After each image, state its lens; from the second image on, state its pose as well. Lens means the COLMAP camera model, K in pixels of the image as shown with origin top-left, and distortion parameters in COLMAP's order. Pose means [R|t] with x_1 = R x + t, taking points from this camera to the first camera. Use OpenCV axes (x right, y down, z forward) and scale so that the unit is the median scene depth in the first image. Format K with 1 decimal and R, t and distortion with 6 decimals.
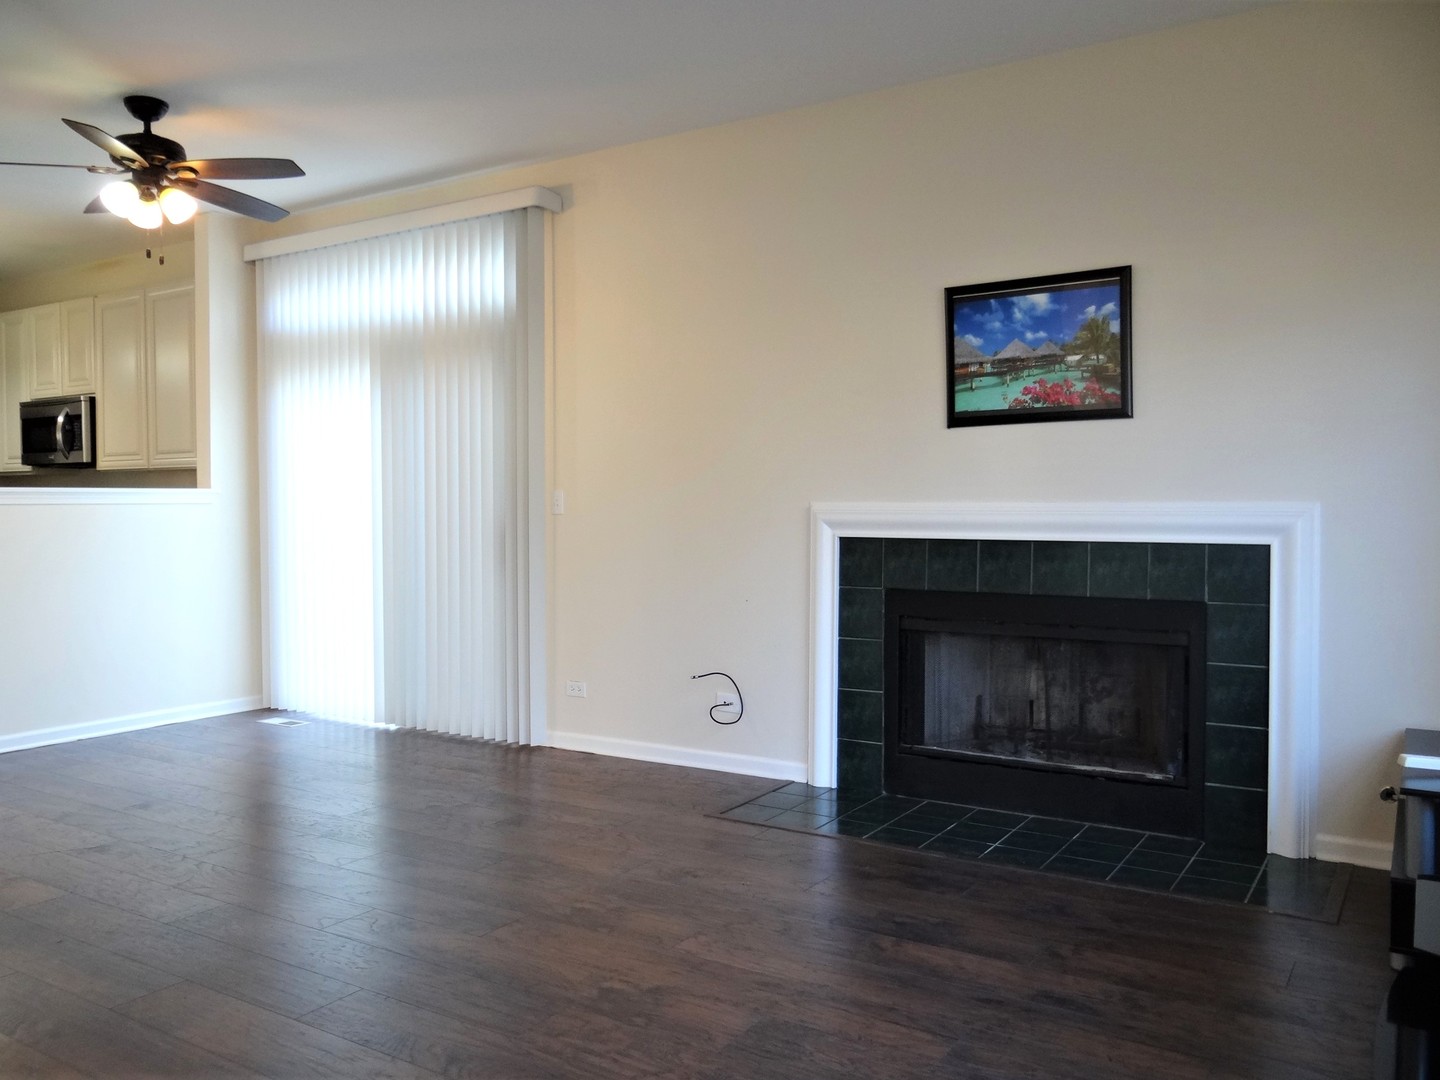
lens RADIAL K [[1138.5, 0, 714.8], [0, 1138.5, 536.7], [0, 0, 1]] dist [0.002250, -0.007780]
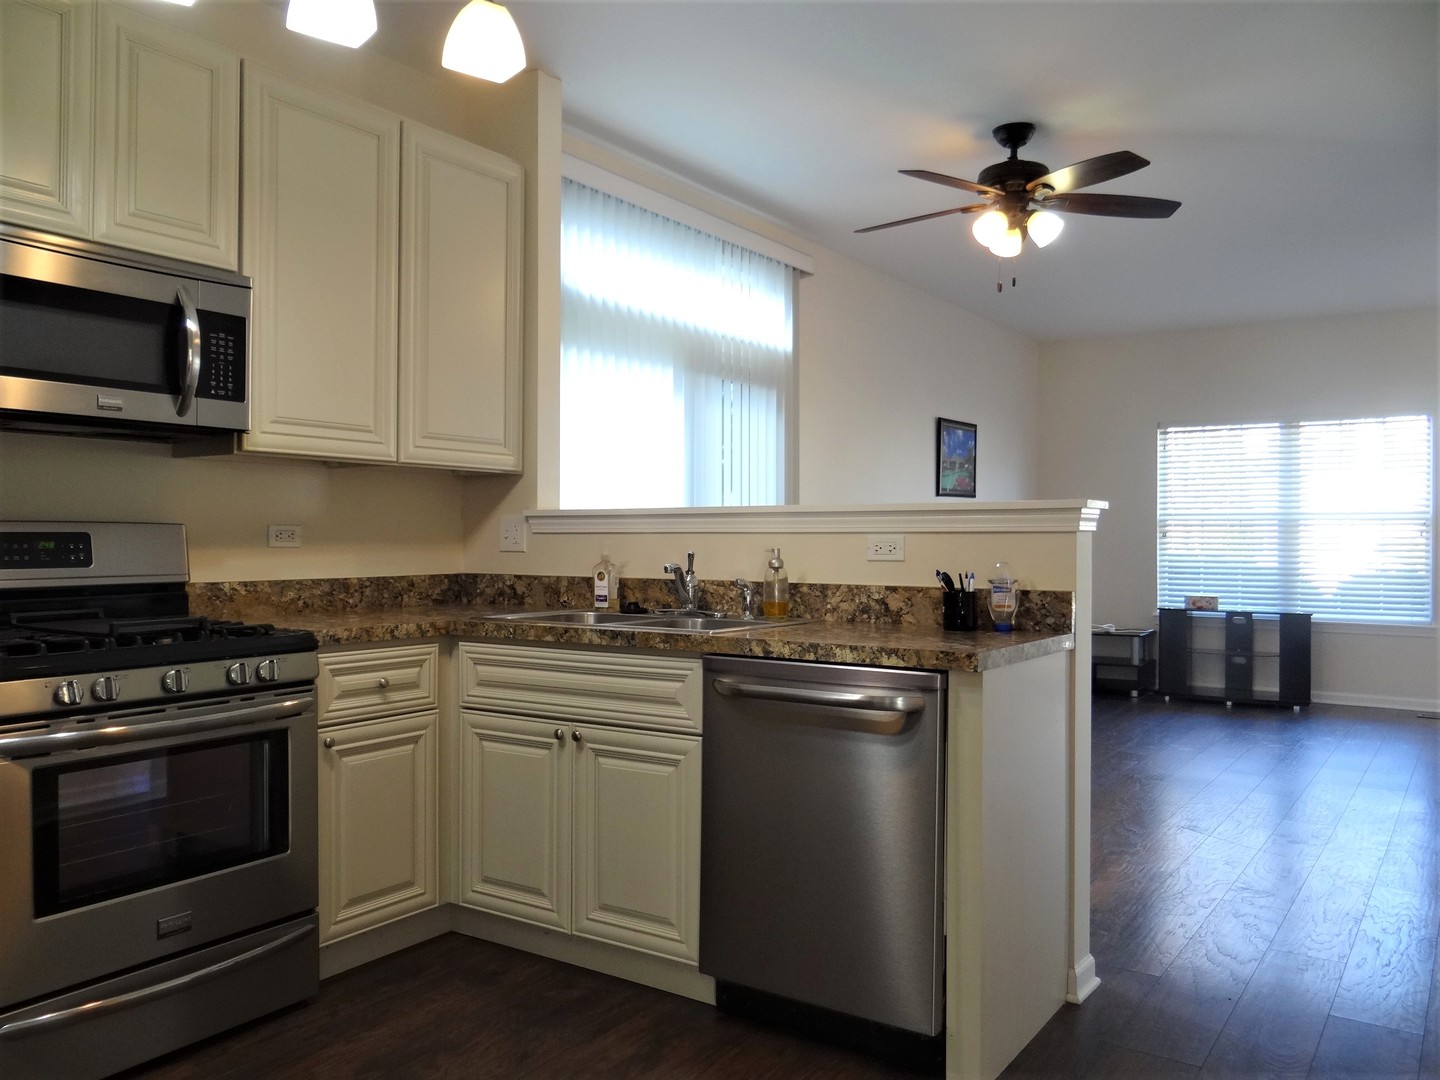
lens RADIAL K [[1138.5, 0, 714.8], [0, 1138.5, 536.7], [0, 0, 1]] dist [0.002250, -0.007780]
pose [[0.026075, 0.004309, 0.999651, -1.513193], [0.022678, 0.999731, -0.004901, -0.029149], [-0.999403, 0.022798, 0.025970, 1.251352]]
